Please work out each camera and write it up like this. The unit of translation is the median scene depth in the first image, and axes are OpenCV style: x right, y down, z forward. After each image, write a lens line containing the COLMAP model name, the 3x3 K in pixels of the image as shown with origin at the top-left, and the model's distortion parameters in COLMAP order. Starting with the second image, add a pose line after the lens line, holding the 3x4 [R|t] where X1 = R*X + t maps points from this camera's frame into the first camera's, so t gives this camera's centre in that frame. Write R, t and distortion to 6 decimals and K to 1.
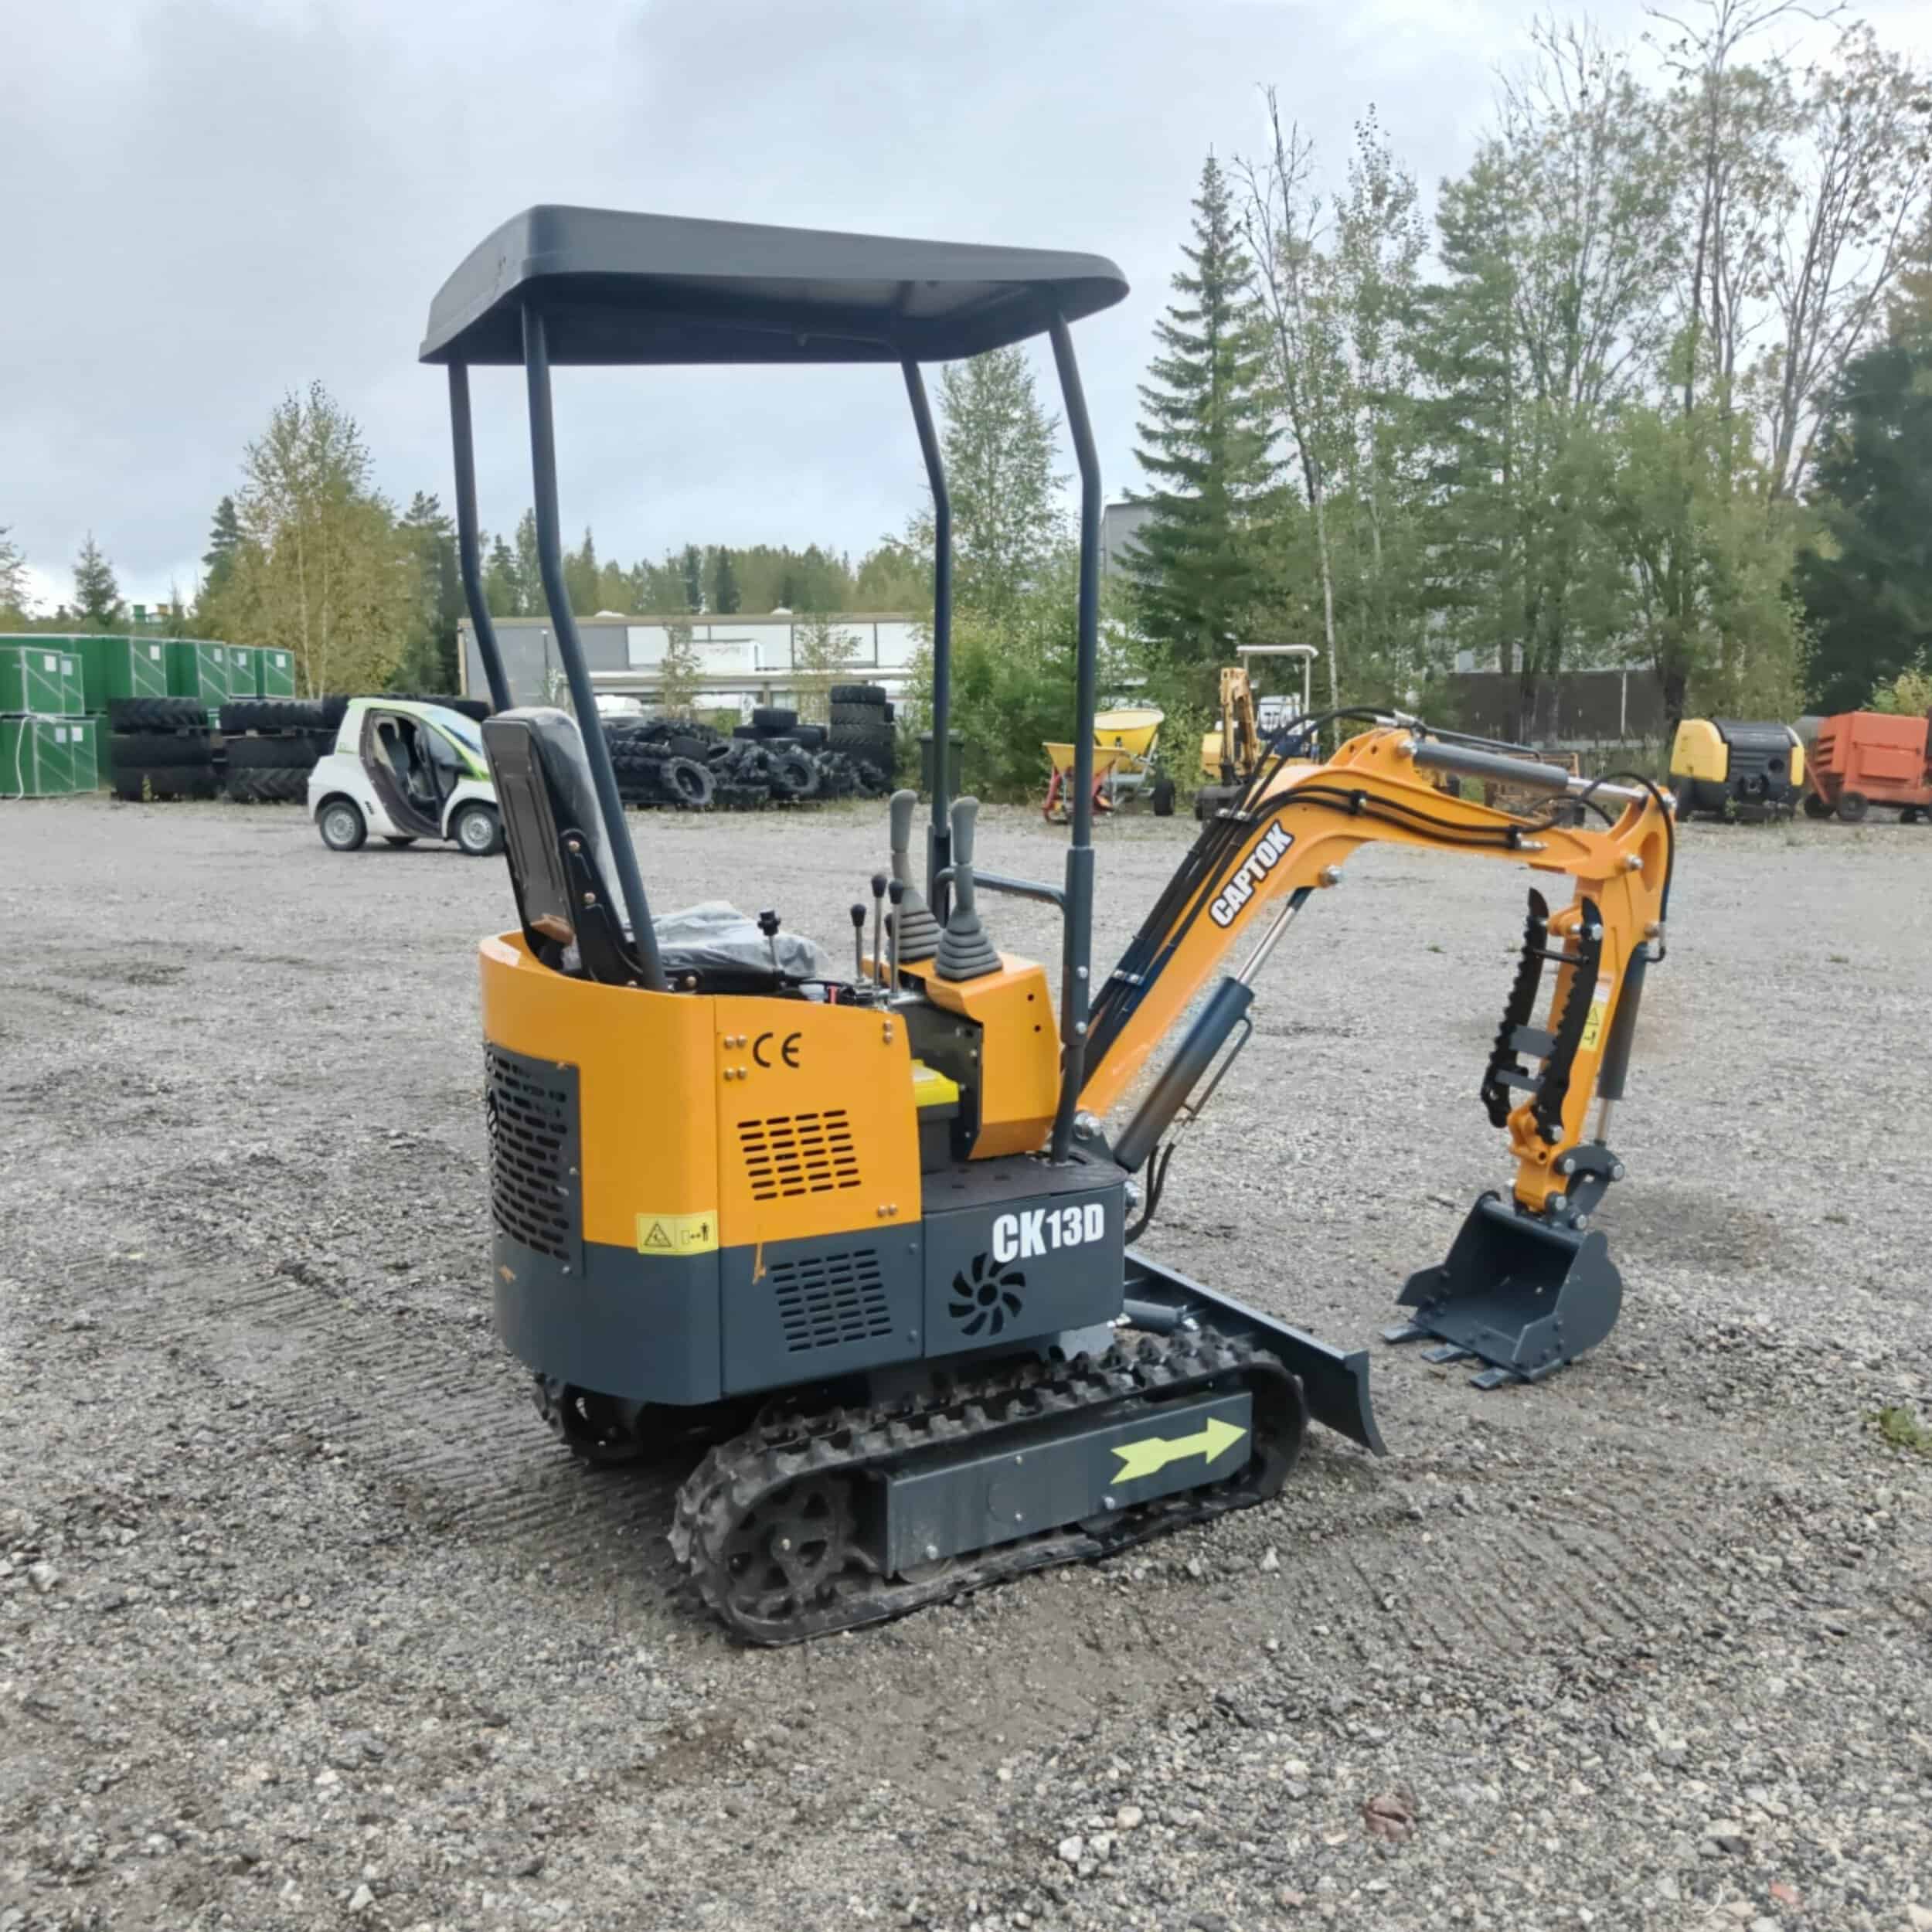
lens RADIAL K [[1826.5, 0, 982.2], [0, 1826.5, 961.0], [0, 0, 1]] dist [0.011008, -0.015957]
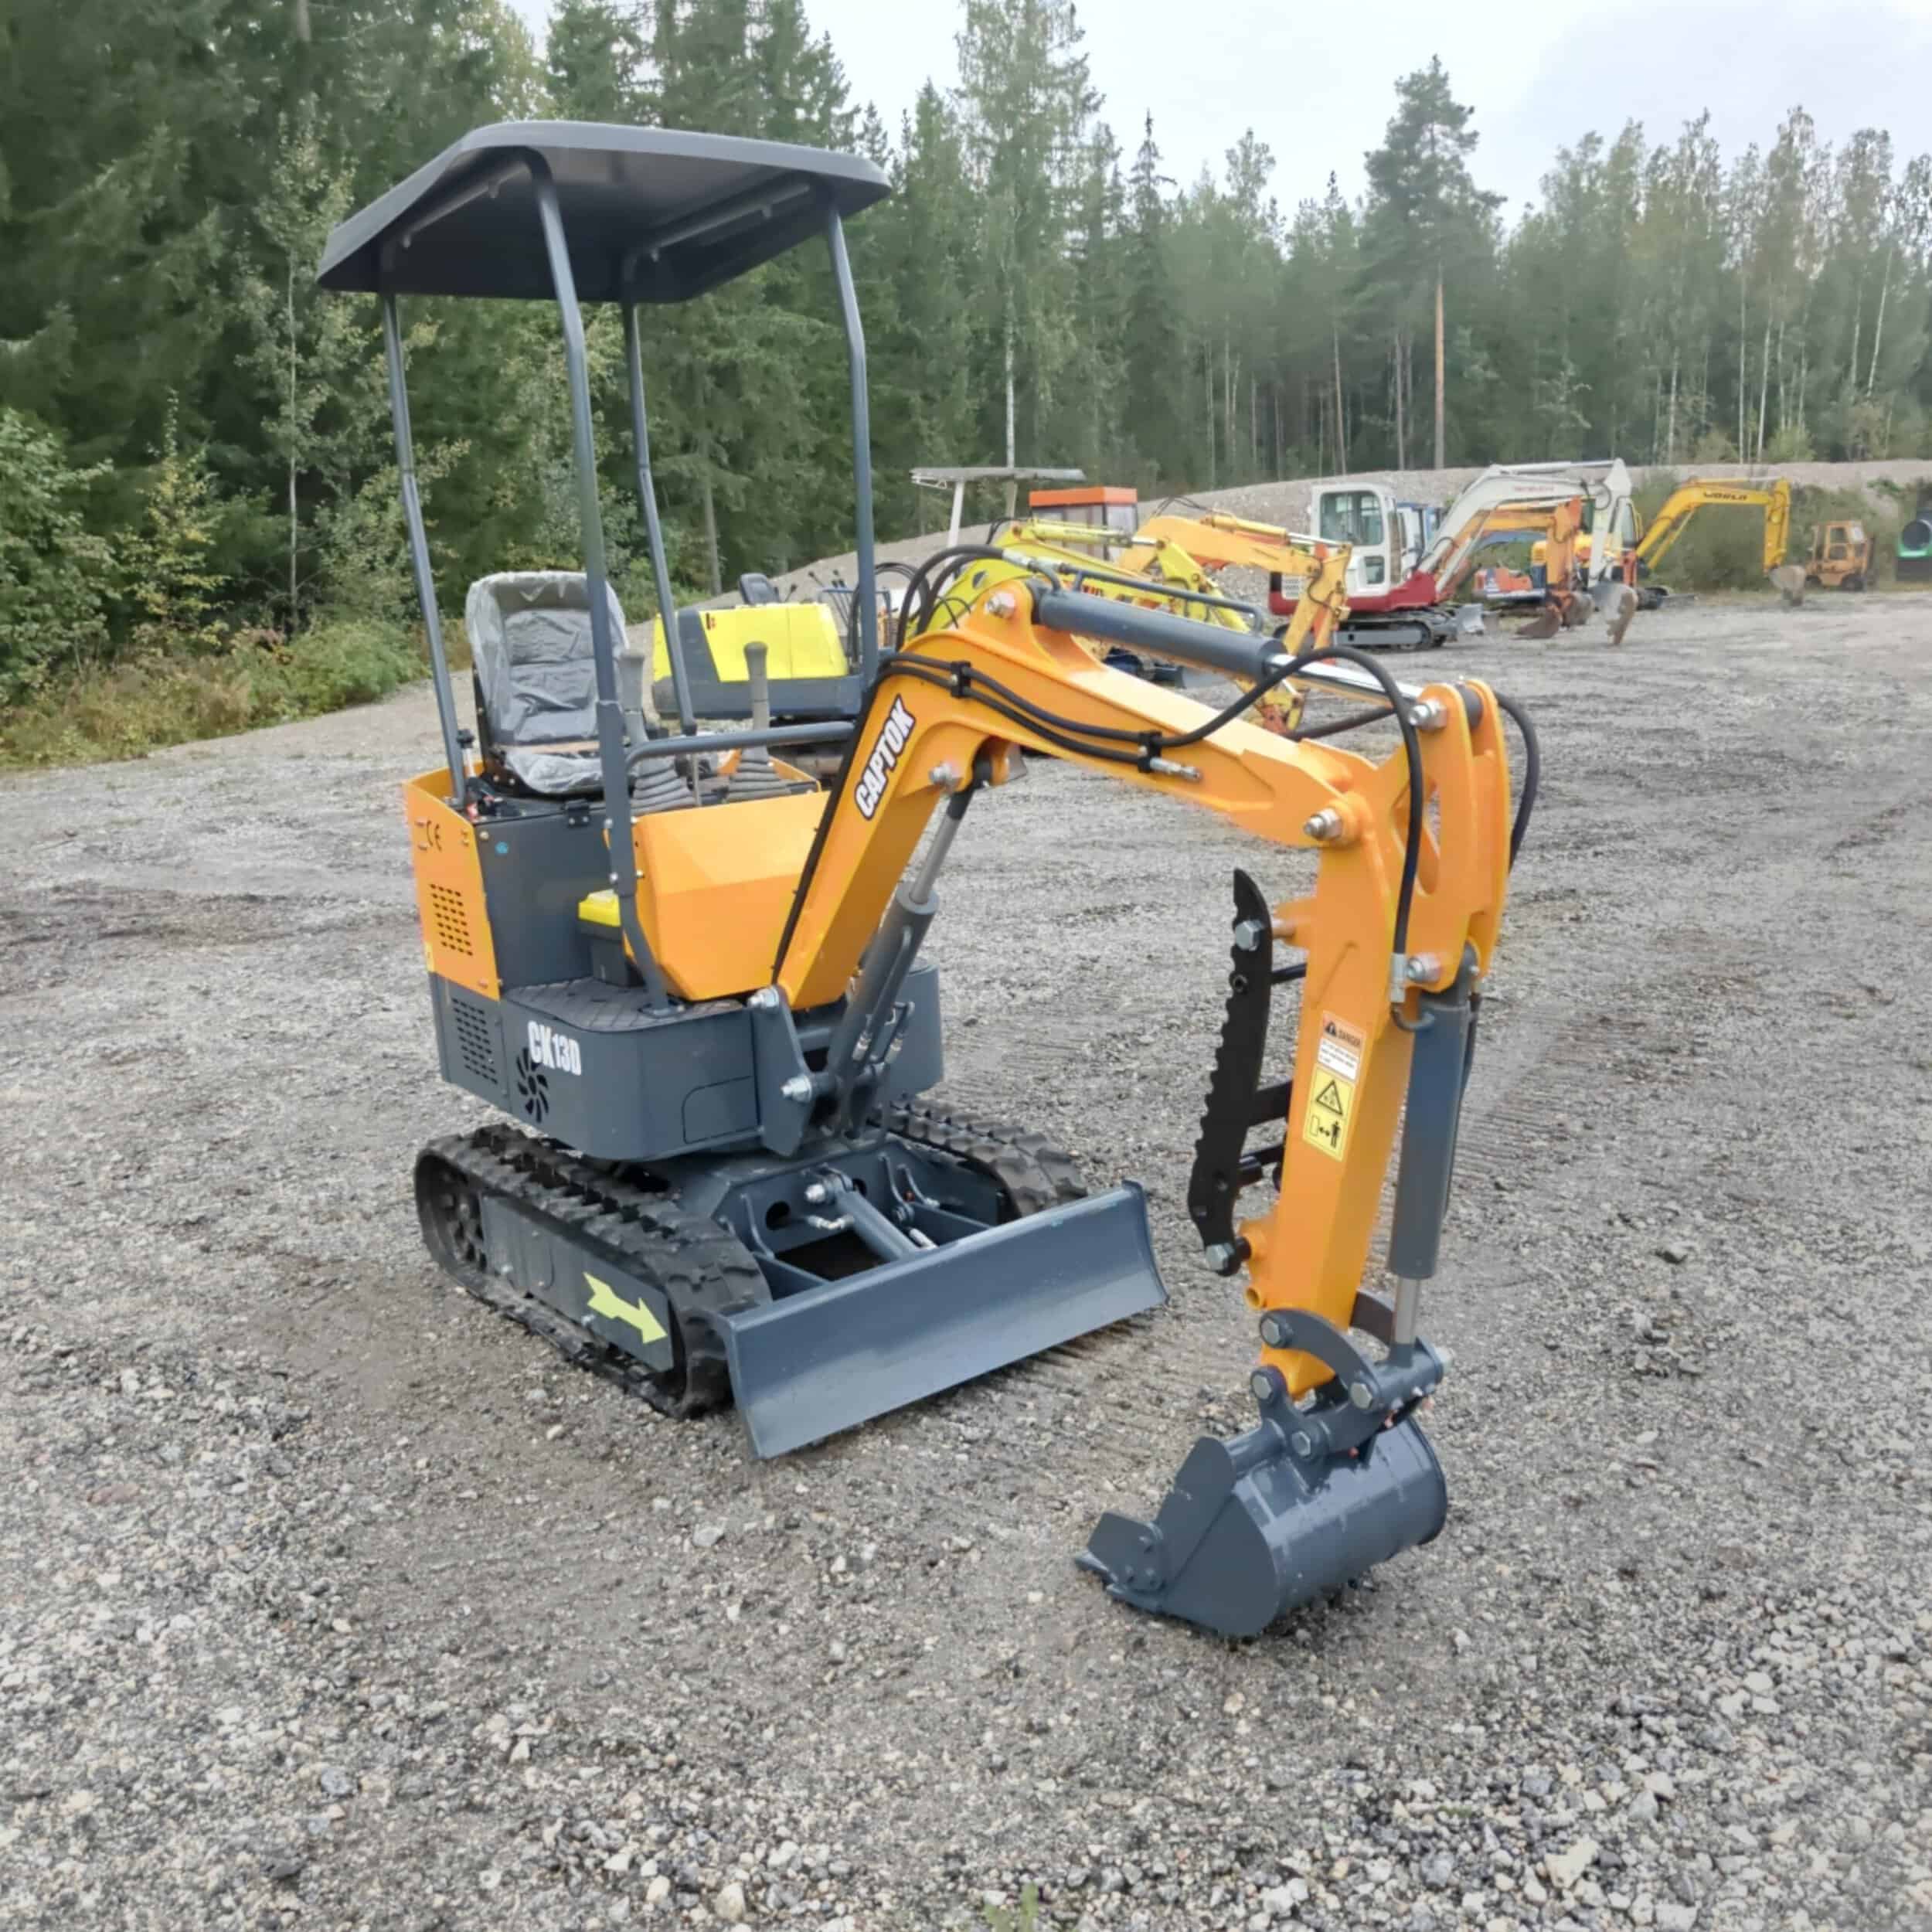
lens RADIAL K [[1837.9, 0, 956.2], [0, 1837.9, 970.5], [0, 0, 1]] dist [-0.001782, 0.018378]
pose [[0.131664, 0.202878, -0.970312, 1.079491], [-0.104061, 0.976254, 0.190000, -0.127996], [0.985817, 0.075956, 0.149649, 1.018502]]
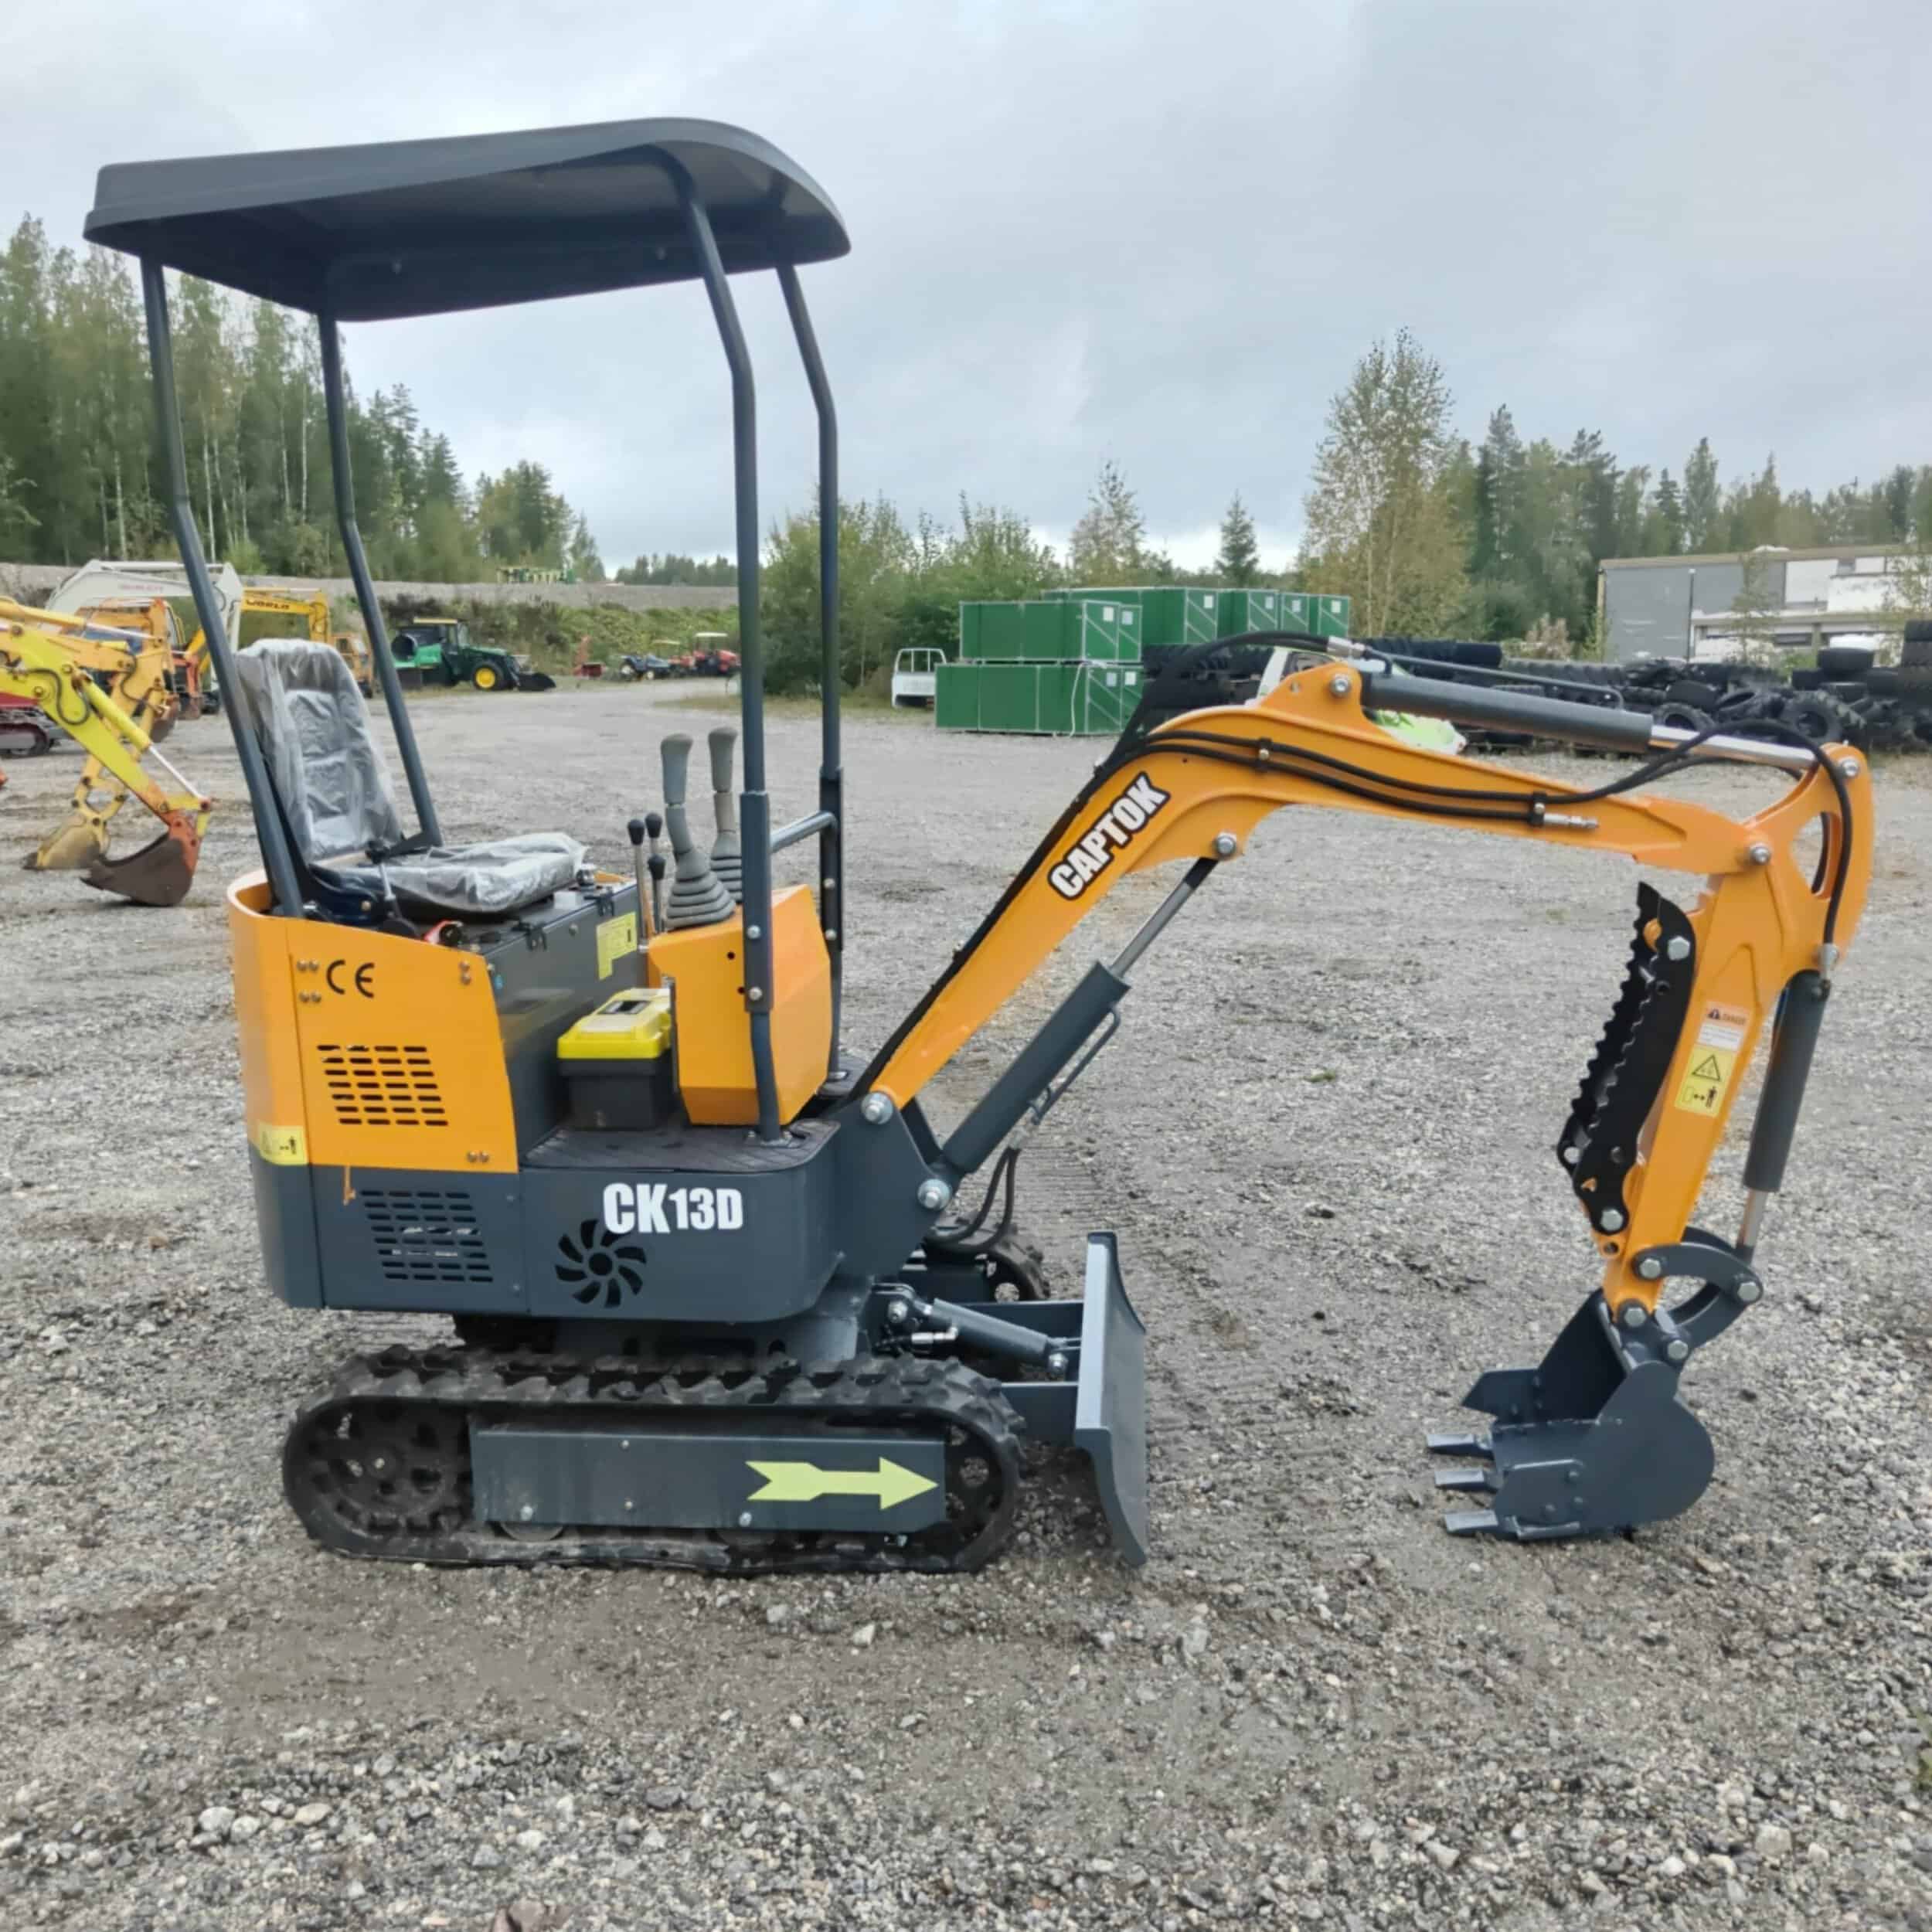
lens RADIAL K [[1821.6, 0, 957.8], [0, 1821.6, 996.9], [0, 0, 1]] dist [0.033349, -0.055536]
pose [[0.812733, 0.103236, -0.573417, 0.635710], [-0.075620, 0.994543, 0.071873, -0.033286], [0.577708, -0.015051, 0.816105, 0.320819]]
